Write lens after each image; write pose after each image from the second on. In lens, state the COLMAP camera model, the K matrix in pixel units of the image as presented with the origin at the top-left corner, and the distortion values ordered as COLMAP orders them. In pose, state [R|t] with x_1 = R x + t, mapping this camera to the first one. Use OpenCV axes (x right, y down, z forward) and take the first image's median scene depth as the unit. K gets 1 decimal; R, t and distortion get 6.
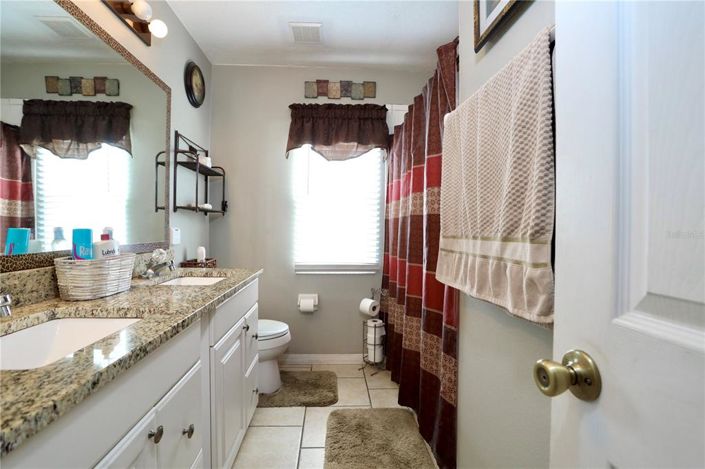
lens RADIAL K [[339.2, 0, 352.5], [0, 339.2, 234.5], [0, 0, 1]] dist [-0.041278, 0.000427]
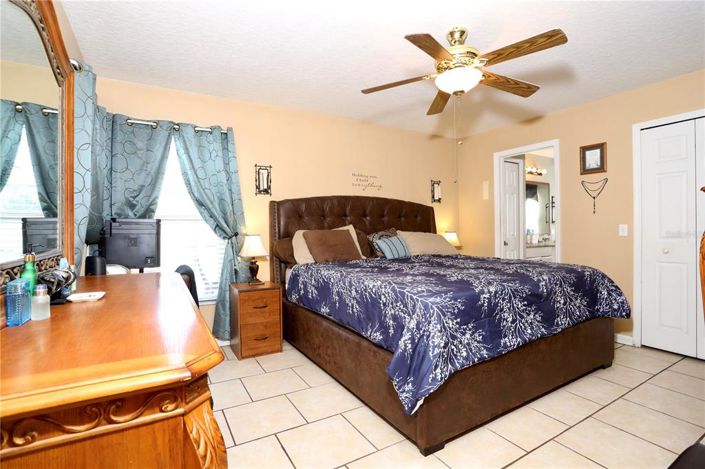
lens RADIAL K [[339.2, 0, 352.5], [0, 339.2, 234.5], [0, 0, 1]] dist [-0.041278, 0.000427]
pose [[0.455723, -0.005258, -0.890106, 1.415668], [0.009548, 0.999954, -0.001019, 0.022602], [0.890070, -0.008034, 0.455752, -2.101661]]
